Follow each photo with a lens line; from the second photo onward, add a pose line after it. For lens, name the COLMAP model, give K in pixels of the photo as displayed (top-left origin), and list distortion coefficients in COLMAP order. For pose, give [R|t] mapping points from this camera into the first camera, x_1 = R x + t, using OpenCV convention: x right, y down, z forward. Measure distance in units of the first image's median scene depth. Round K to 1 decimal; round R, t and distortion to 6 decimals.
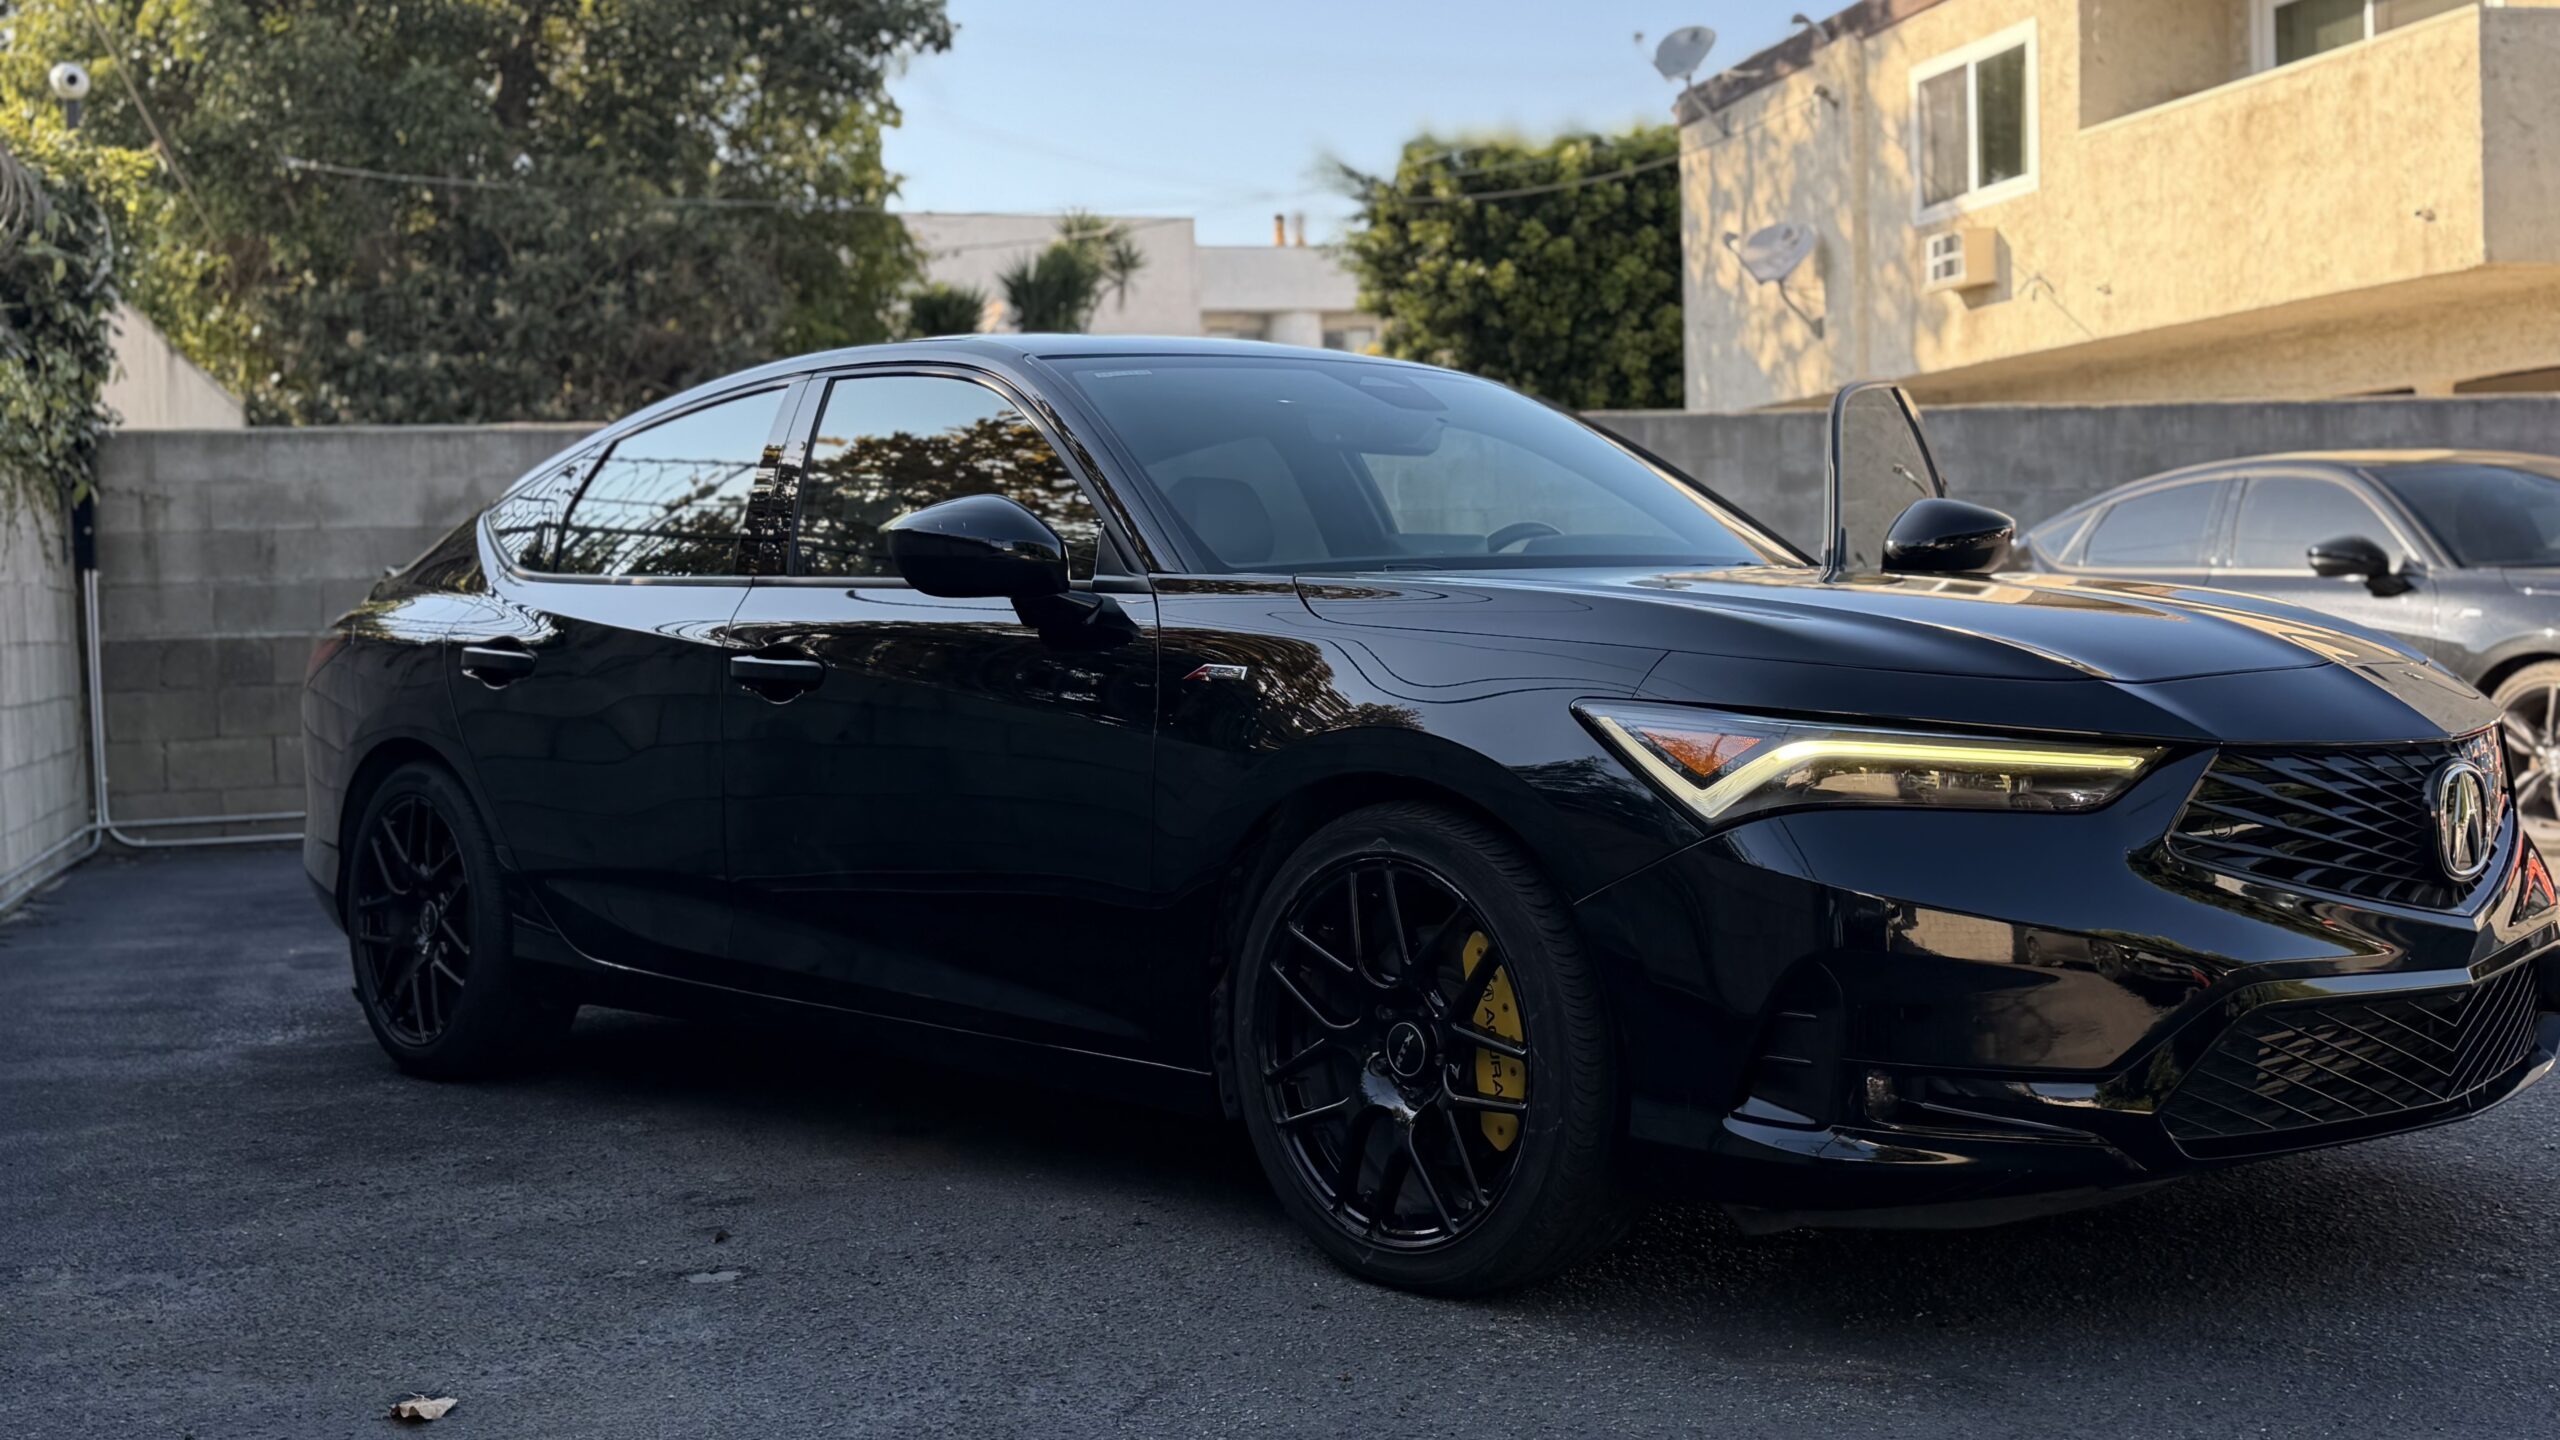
lens RADIAL K [[2728.0, 0, 1280.0], [0, 2728.0, 720.0], [0, 0, 1]] dist [0.227950, -0.517519]
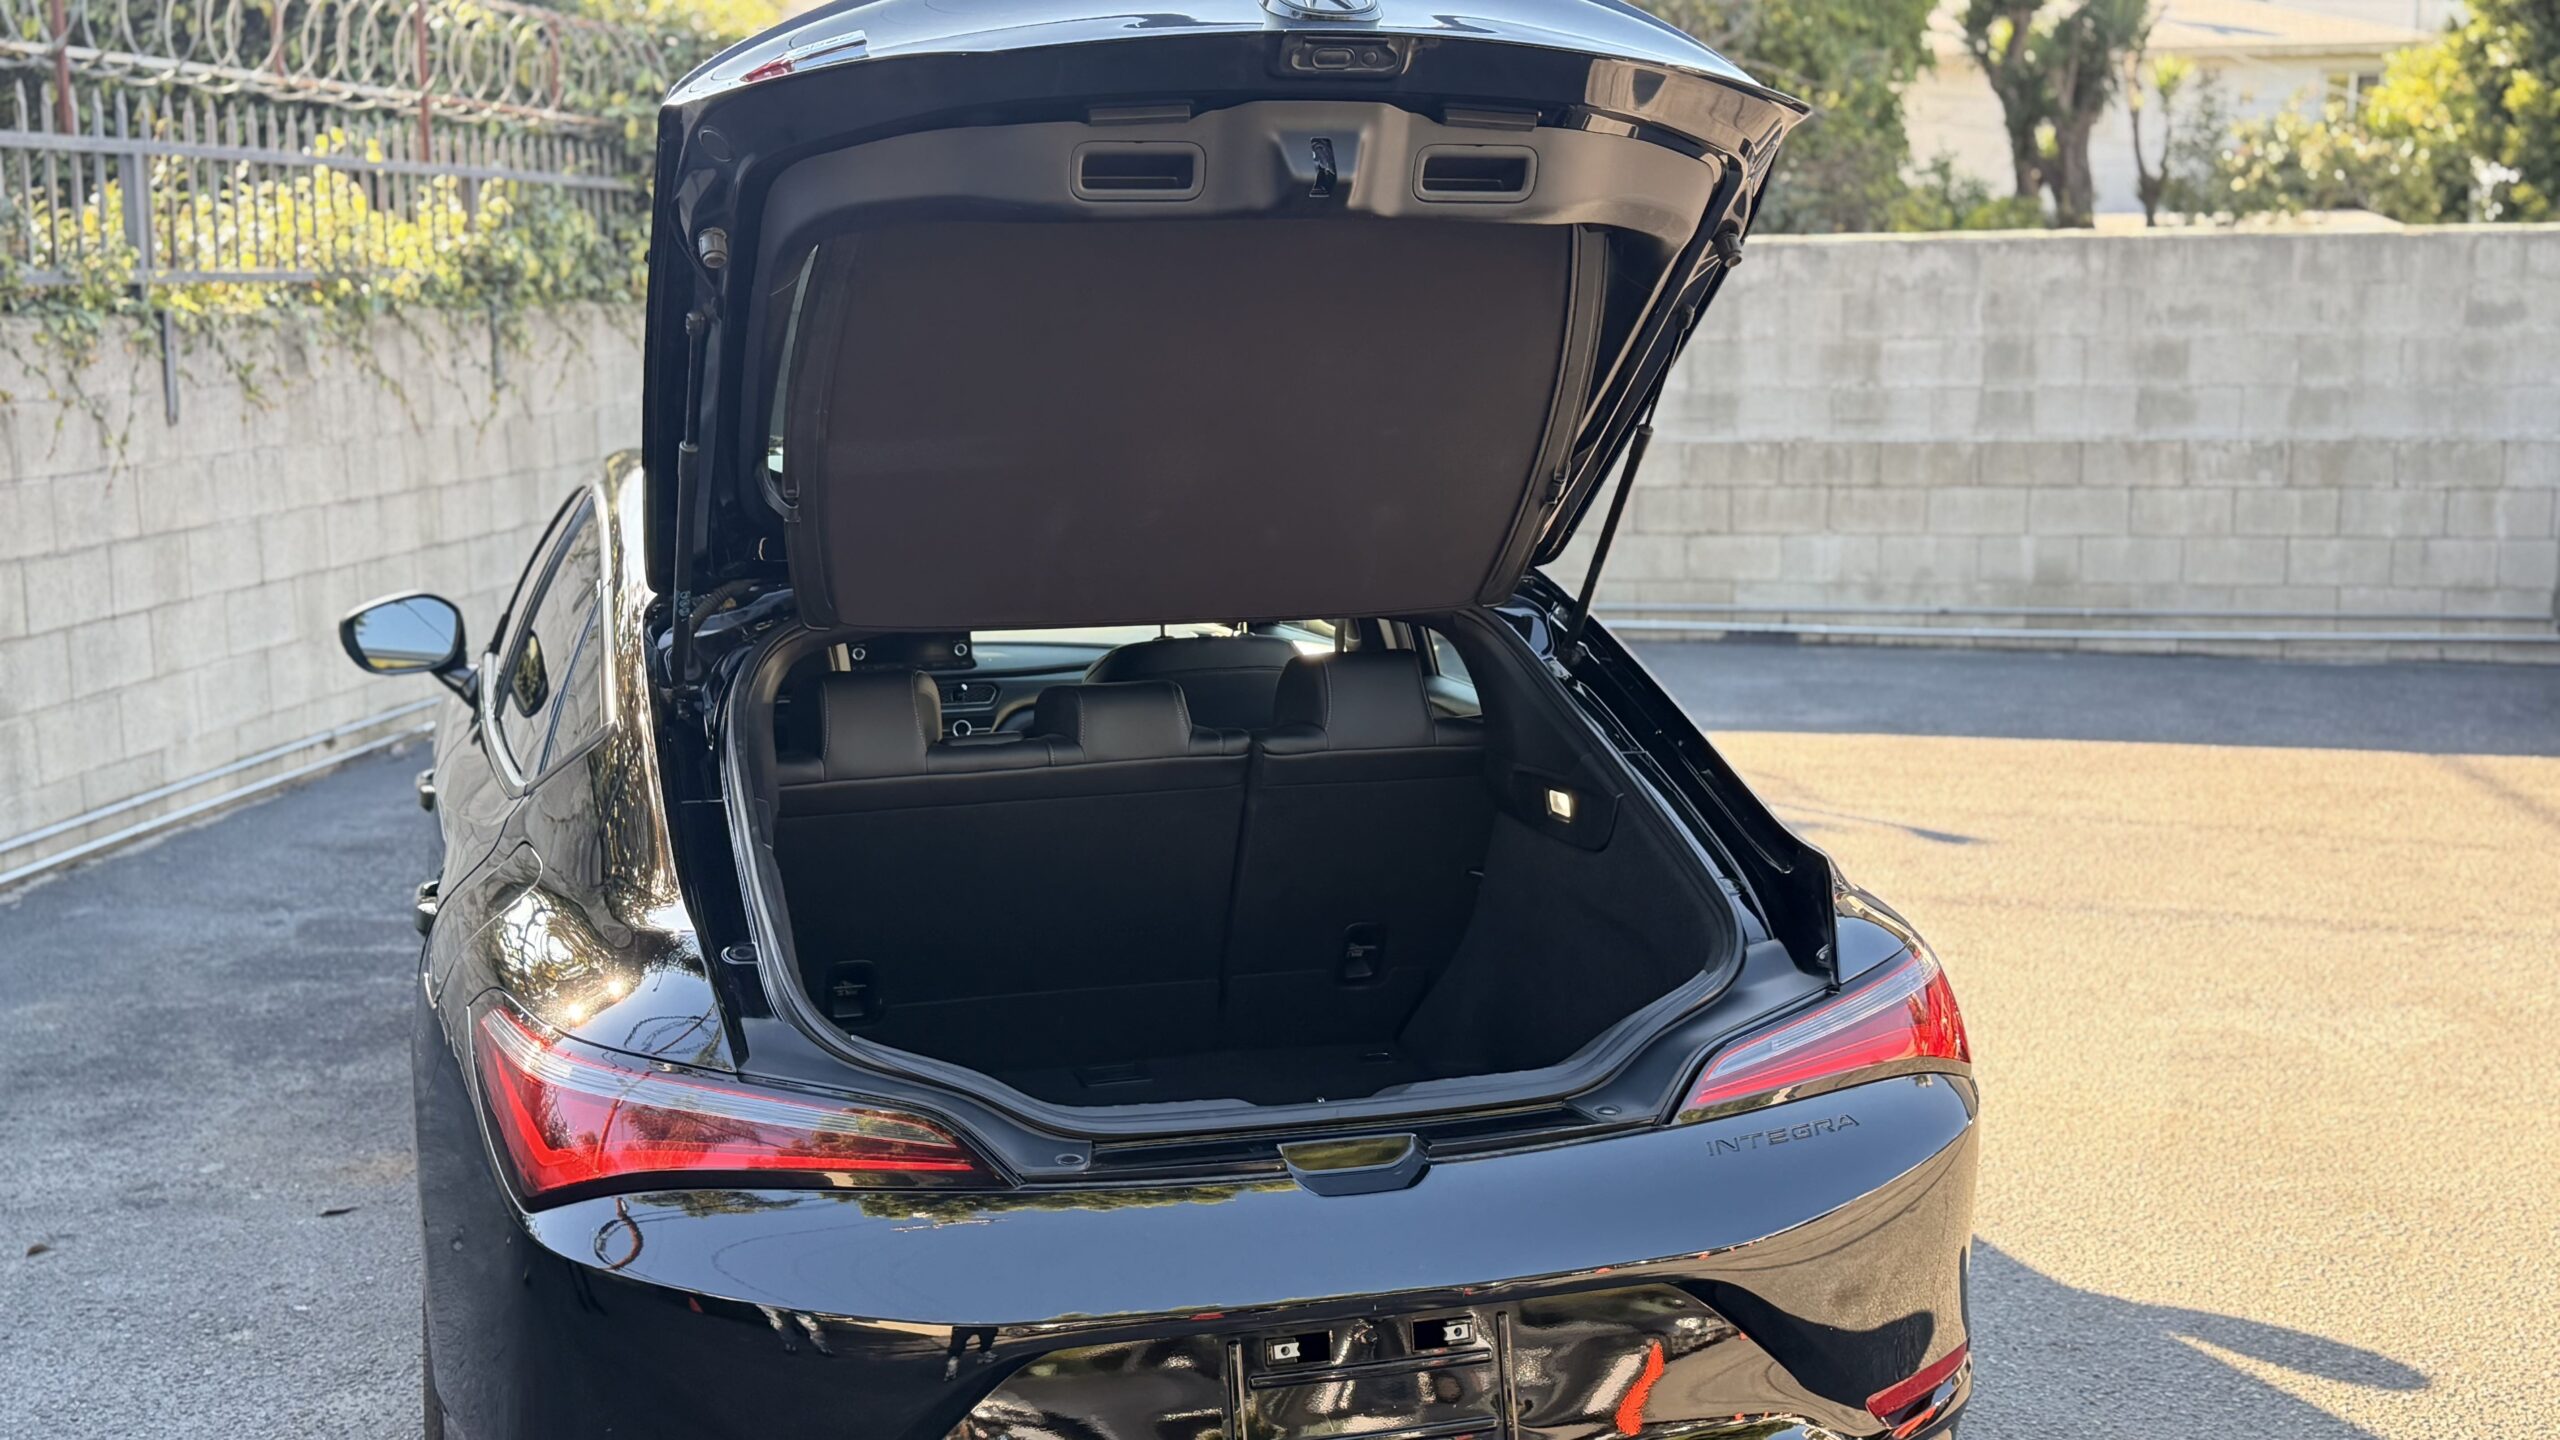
lens RADIAL K [[2740.0, 0, 1275.7], [0, 2740.0, 723.8], [0, 0, 1]] dist [0.214327, -0.501446]
pose [[0.898822, 0.097322, -0.427373, 0.146446], [-0.039724, 0.989113, 0.141698, -0.043518], [0.436510, -0.110384, 0.892902, 0.033995]]
